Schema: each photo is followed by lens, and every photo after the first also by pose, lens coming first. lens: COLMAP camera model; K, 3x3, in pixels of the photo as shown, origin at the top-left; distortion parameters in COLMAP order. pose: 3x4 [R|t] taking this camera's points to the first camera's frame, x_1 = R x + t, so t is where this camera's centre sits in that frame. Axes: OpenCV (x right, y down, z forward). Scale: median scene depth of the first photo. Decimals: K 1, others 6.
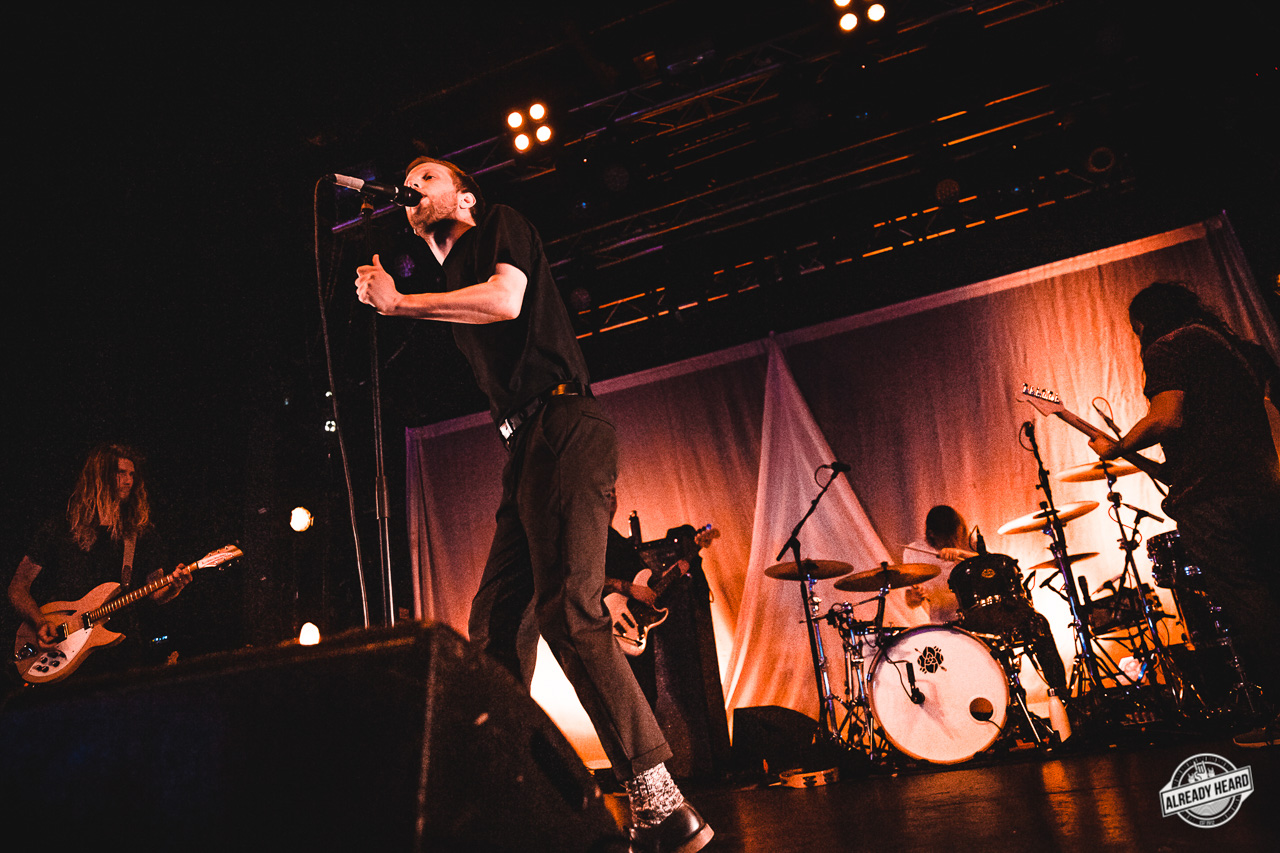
lens RADIAL K [[873.3, 0, 641.9], [0, 873.3, 415.8], [0, 0, 1]] dist [-0.093374, 0.054454]
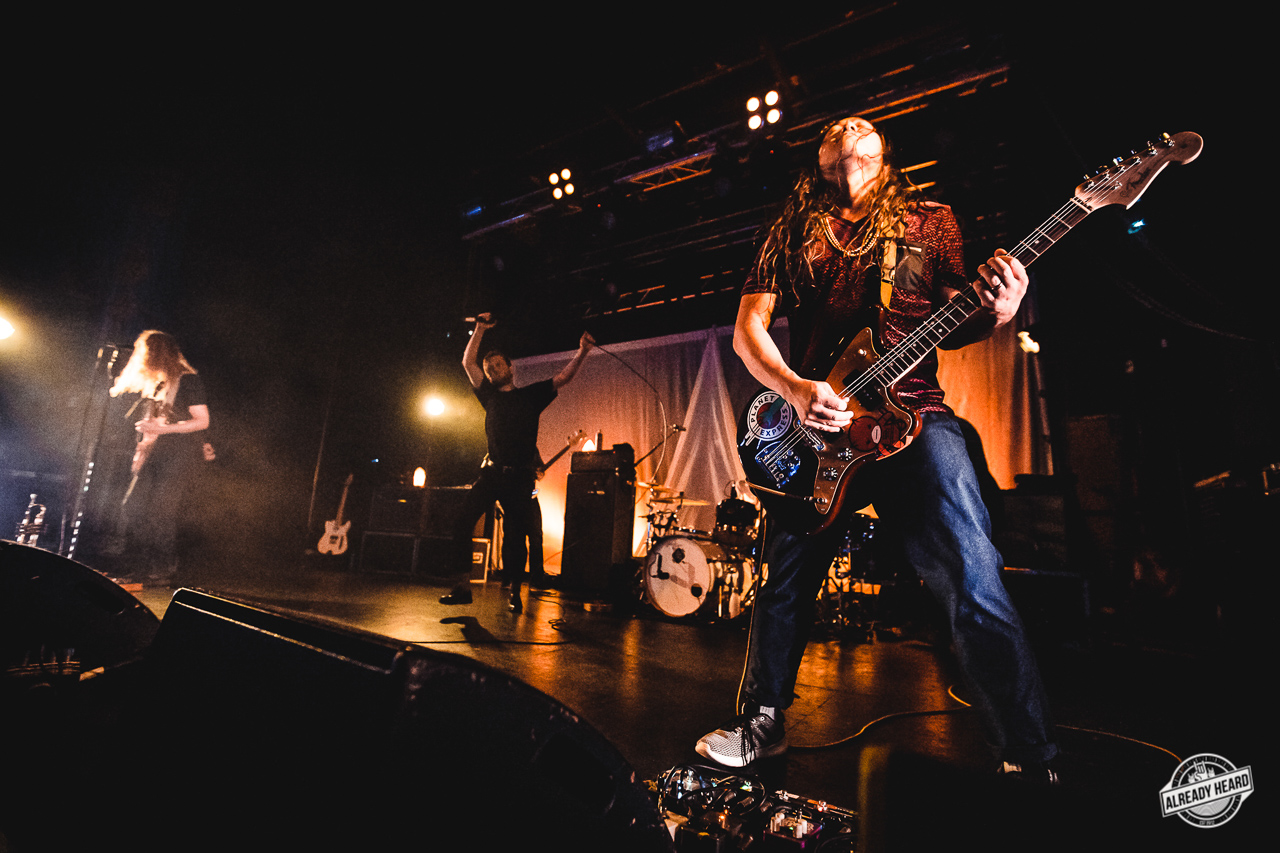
lens RADIAL K [[573.4, 0, 633.7], [0, 573.4, 431.1], [0, 0, 1]] dist [-0.043514, 0.005465]
pose [[0.969080, 0.130698, -0.209290, 0.309374], [-0.091847, 0.978312, 0.185658, -0.109156], [0.229016, -0.160695, 0.960067, -0.047541]]
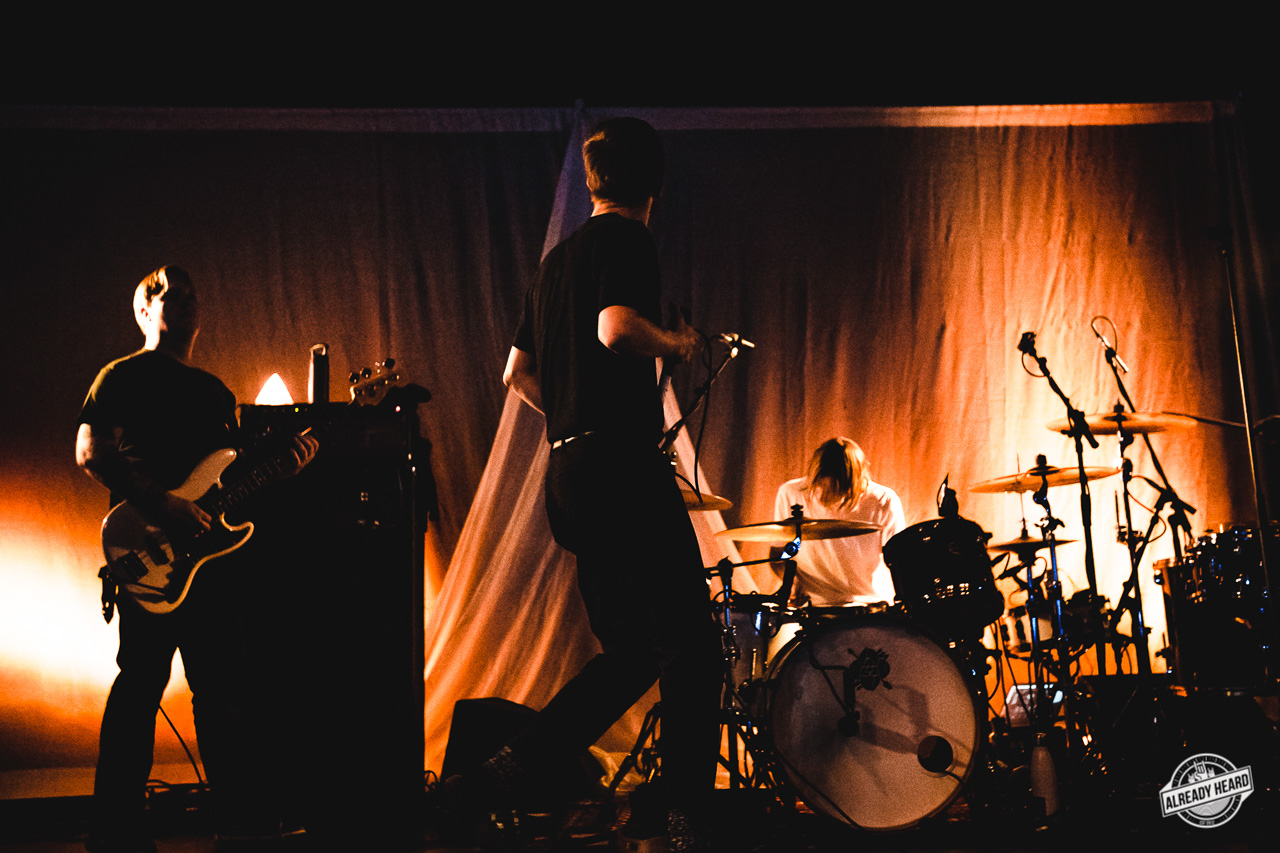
lens RADIAL K [[1309.3, 0, 683.6], [0, 1309.3, 396.3], [0, 0, 1]] dist [0.013799, 0.000000]
pose [[0.901455, 0.170730, 0.397783, -0.144365], [-0.215685, 0.973894, 0.070788, 0.031768], [-0.375313, -0.149608, 0.914745, 0.128806]]
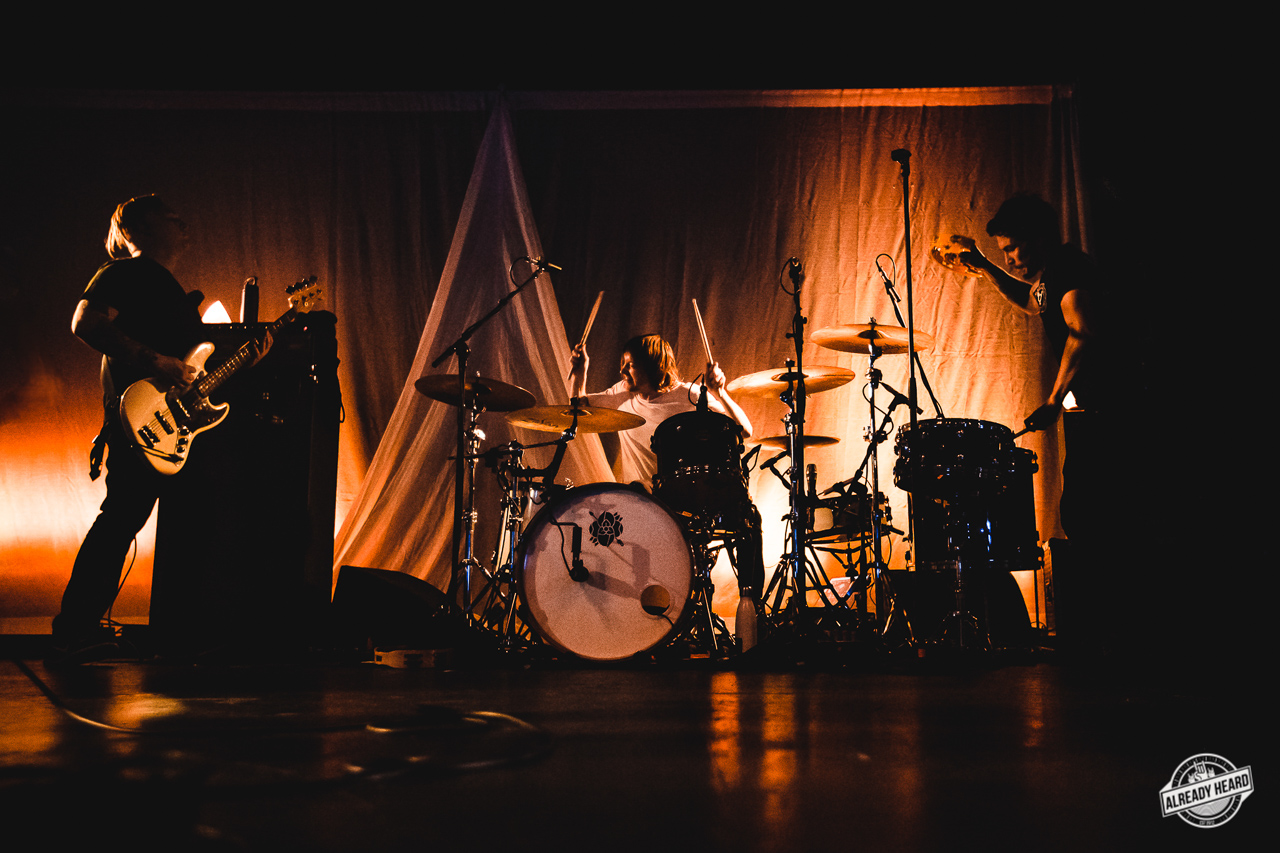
lens RADIAL K [[1100.1, 0, 656.8], [0, 1100.1, 425.7], [0, 0, 1]] dist [-0.040606, 0.083405]
pose [[0.930698, 0.178701, 0.319166, 0.034792], [-0.228450, 0.965416, 0.125632, 0.043373], [-0.285678, -0.189839, 0.939335, 0.063151]]
